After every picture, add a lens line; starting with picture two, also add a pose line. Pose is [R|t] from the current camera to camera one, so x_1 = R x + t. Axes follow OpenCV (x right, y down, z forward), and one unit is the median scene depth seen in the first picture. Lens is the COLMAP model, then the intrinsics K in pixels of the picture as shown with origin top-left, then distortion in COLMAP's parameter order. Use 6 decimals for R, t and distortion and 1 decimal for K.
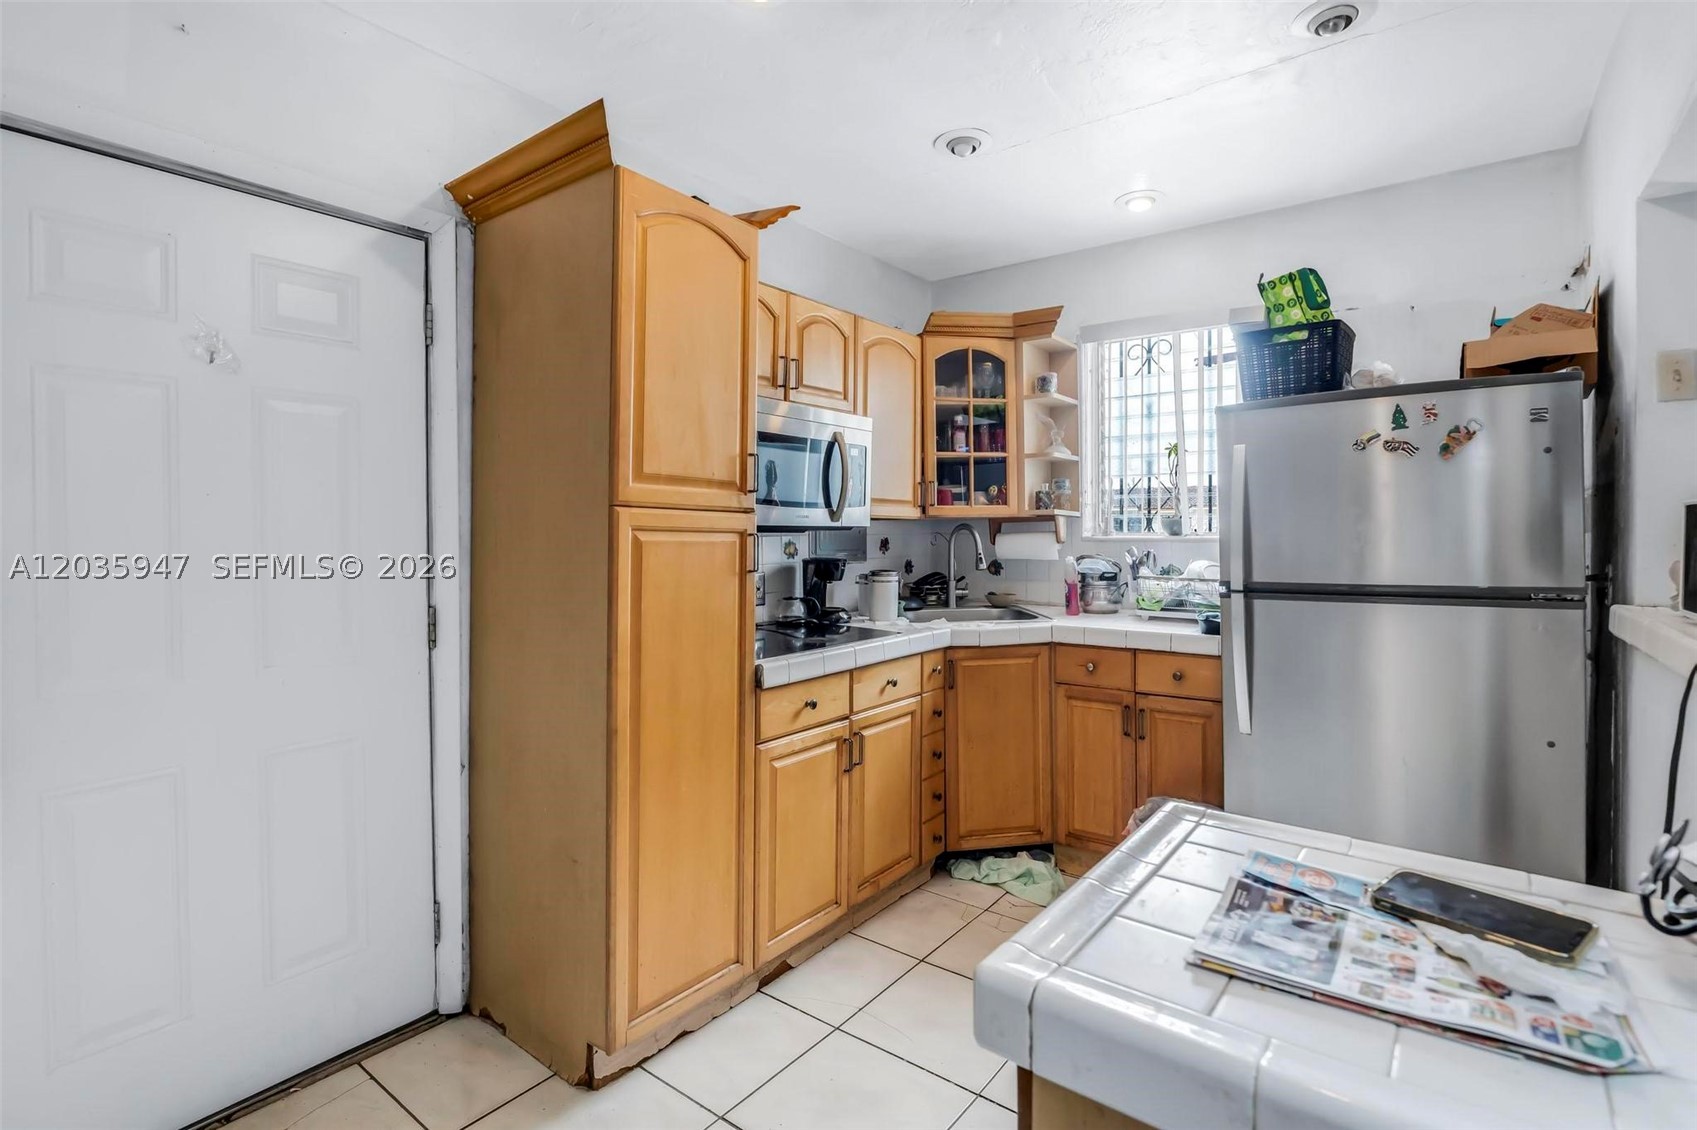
lens RADIAL K [[814.1, 0, 854.5], [0, 814.1, 536.5], [0, 0, 1]] dist [-0.018095, 0.000180]
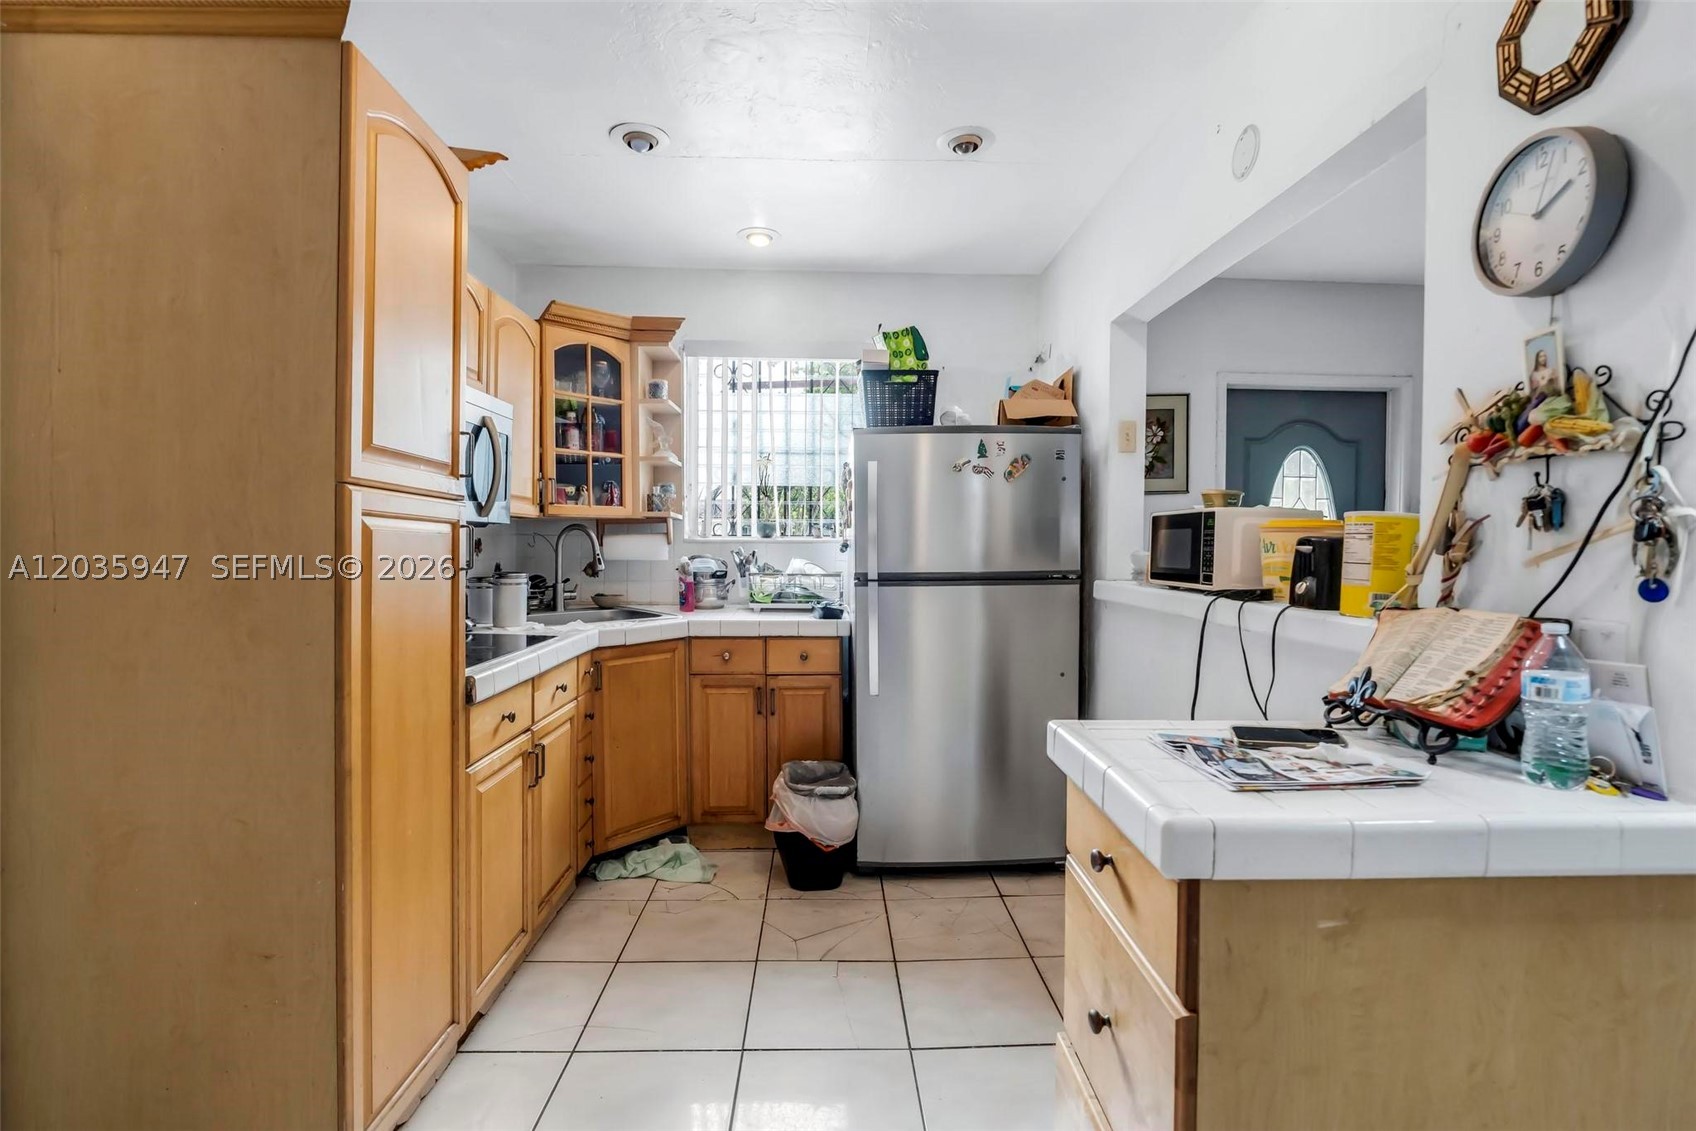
lens RADIAL K [[796.1, 0, 848.0], [0, 796.1, 565.5], [0, 0, 1]] dist [-0.013005, 0.000784]
pose [[0.775513, -0.011900, 0.631219, -0.251850], [-0.002247, 0.999764, 0.021609, 0.014850], [-0.631327, -0.018177, 0.775304, 0.066702]]
